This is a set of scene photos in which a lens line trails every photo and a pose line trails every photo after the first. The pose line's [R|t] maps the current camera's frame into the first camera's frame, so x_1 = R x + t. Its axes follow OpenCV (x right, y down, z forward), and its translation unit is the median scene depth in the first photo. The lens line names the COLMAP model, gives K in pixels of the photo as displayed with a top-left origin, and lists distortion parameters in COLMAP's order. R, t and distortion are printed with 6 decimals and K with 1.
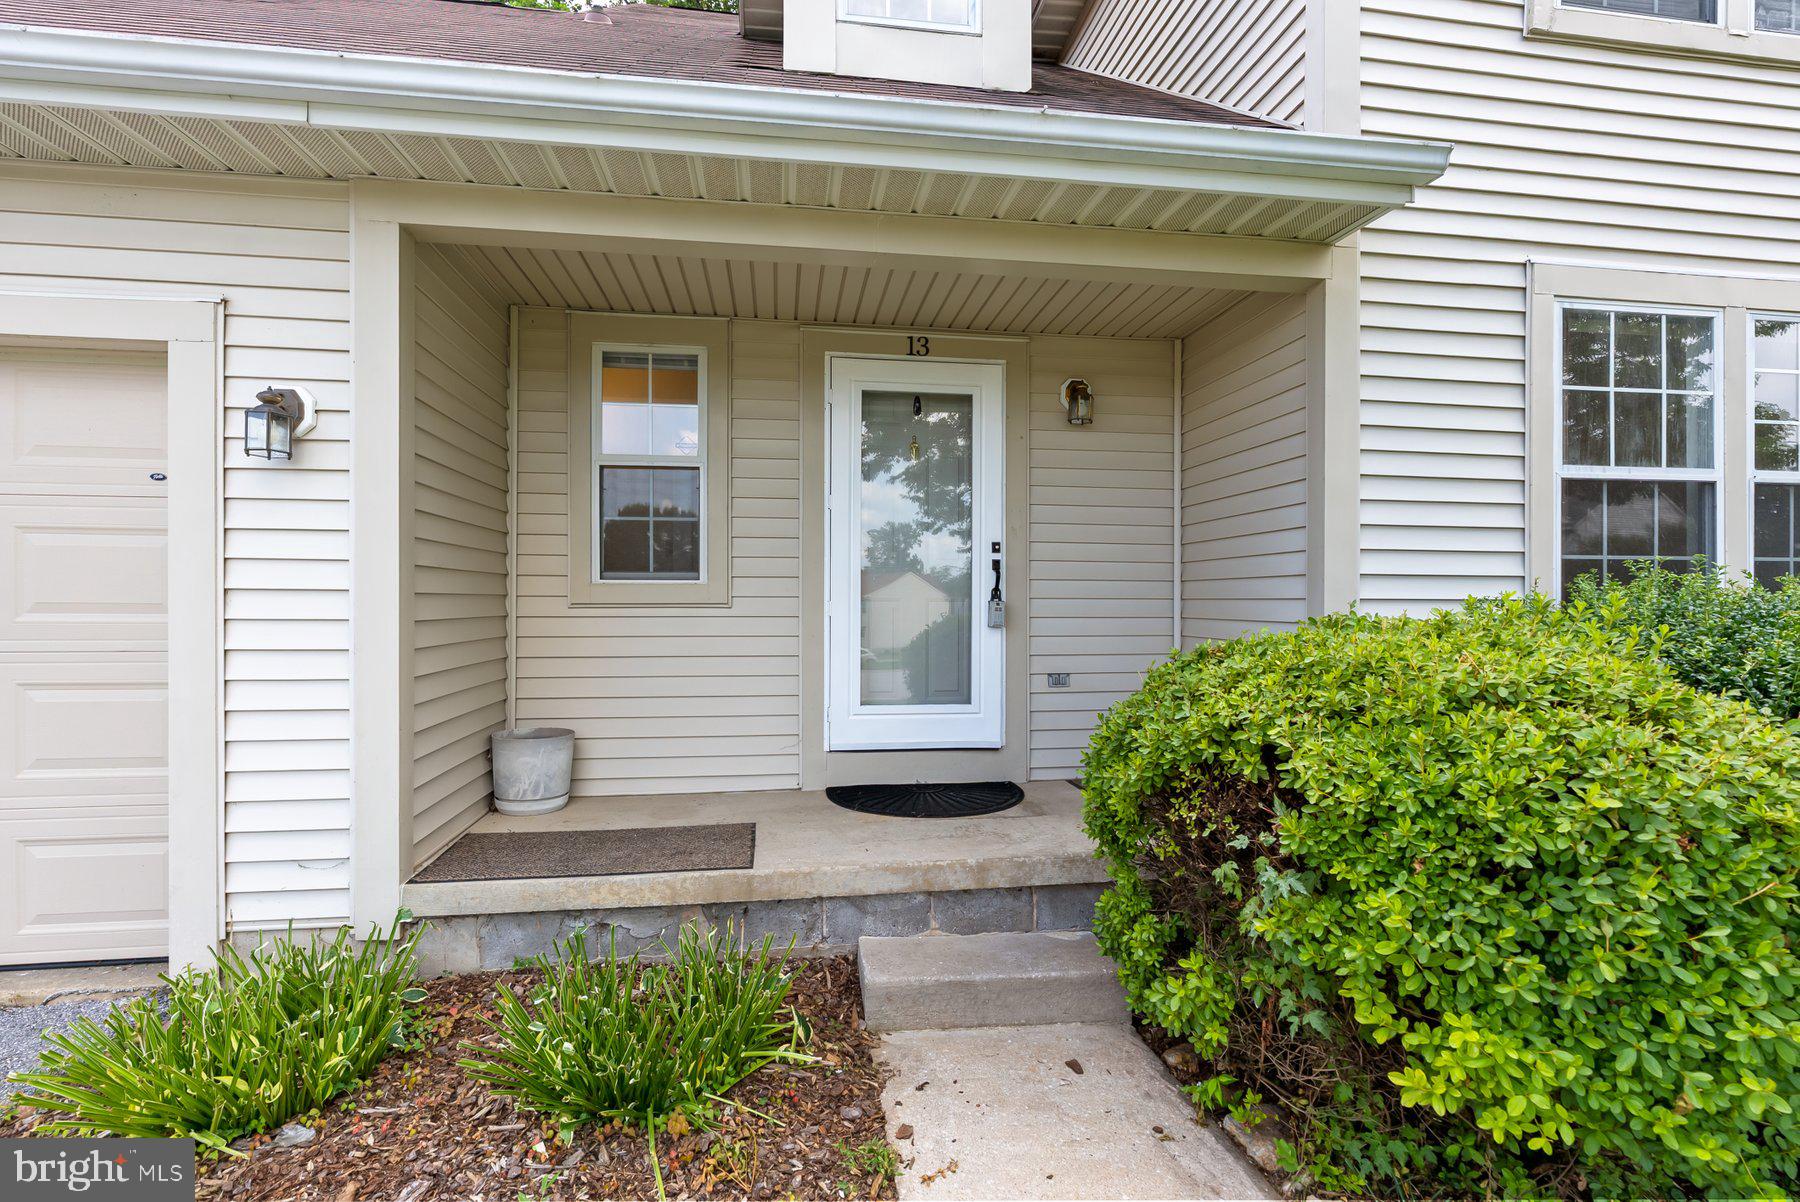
lens RADIAL K [[815.9, 0, 895.0], [0, 815.9, 596.7], [0, 0, 1]] dist [-0.002024, -0.000143]
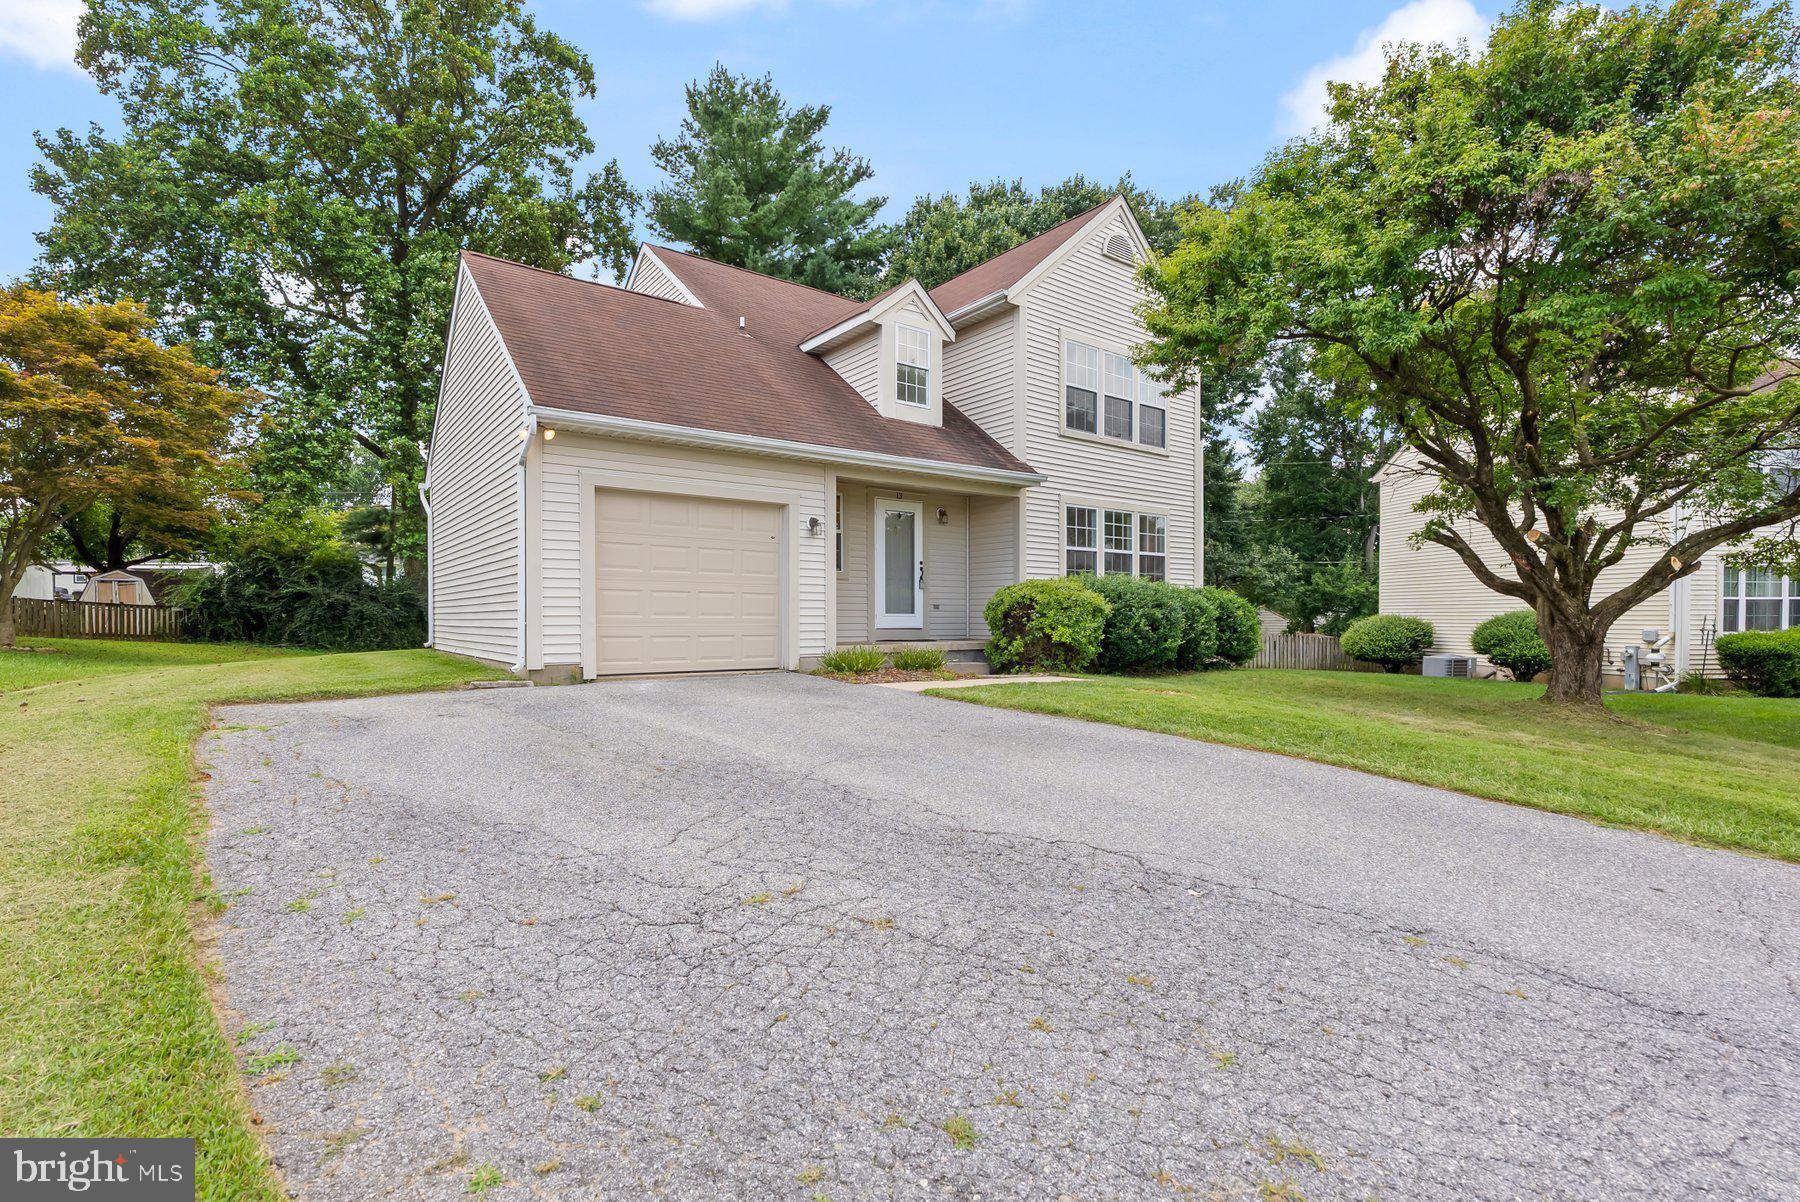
lens RADIAL K [[815.9, 0, 895.0], [0, 815.9, 596.7], [0, 0, 1]] dist [-0.002024, -0.000143]
pose [[0.880514, 0.009258, 0.473931, -1.733029], [0.000369, 0.999796, -0.020216, 0.157428], [-0.474021, 0.017975, 0.880330, -2.021652]]
